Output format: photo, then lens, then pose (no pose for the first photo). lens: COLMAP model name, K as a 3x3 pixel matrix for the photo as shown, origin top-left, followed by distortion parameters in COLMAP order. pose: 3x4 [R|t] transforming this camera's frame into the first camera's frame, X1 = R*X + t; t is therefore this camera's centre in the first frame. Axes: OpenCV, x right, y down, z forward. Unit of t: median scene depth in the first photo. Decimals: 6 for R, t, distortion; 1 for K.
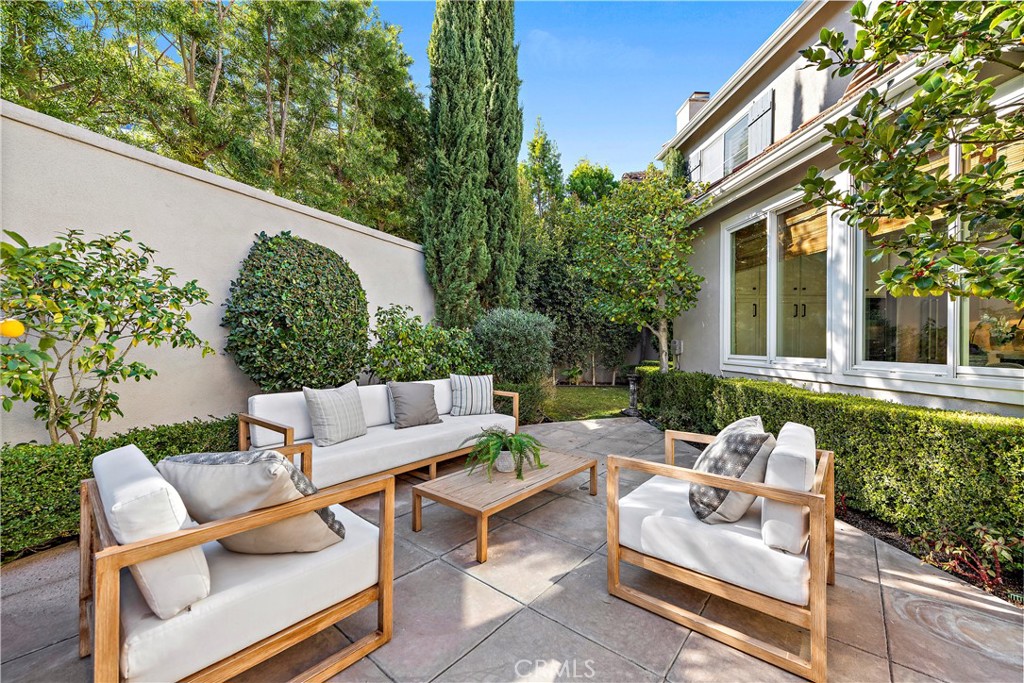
lens RADIAL K [[400.4, 0, 513.6], [0, 400.4, 345.2], [0, 0, 1]] dist [0.023031, -0.006845]
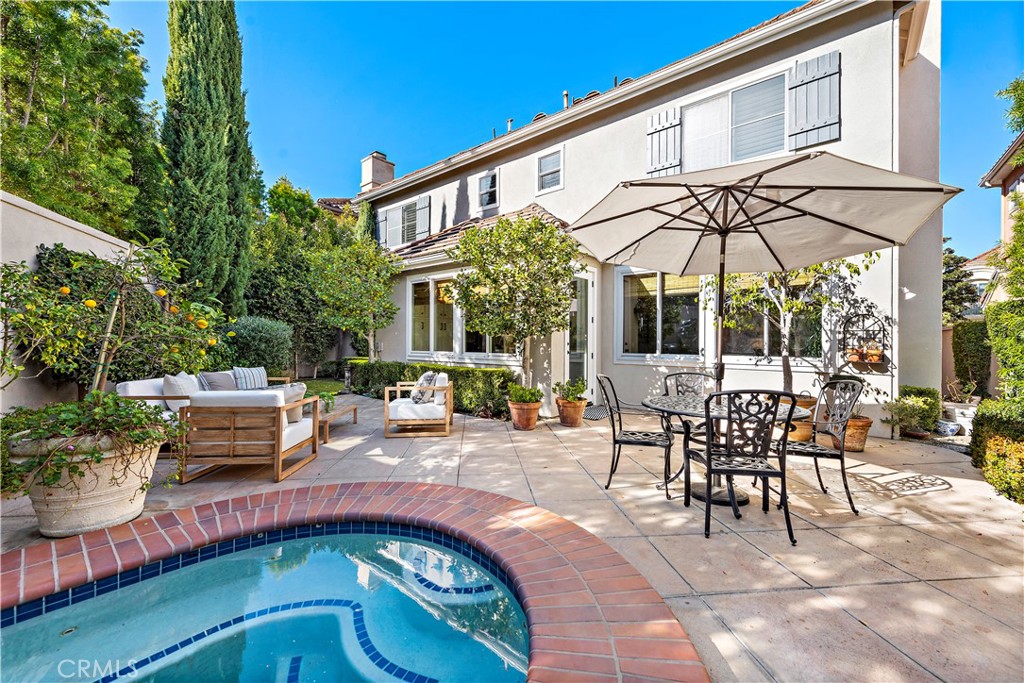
lens RADIAL K [[400.4, 0, 513.6], [0, 400.4, 345.2], [0, 0, 1]] dist [0.023031, -0.006845]
pose [[0.702894, -0.000764, 0.711294, -0.634188], [-0.000644, 0.999998, 0.001711, -0.007611], [-0.711294, -0.001661, 0.702892, -0.887607]]
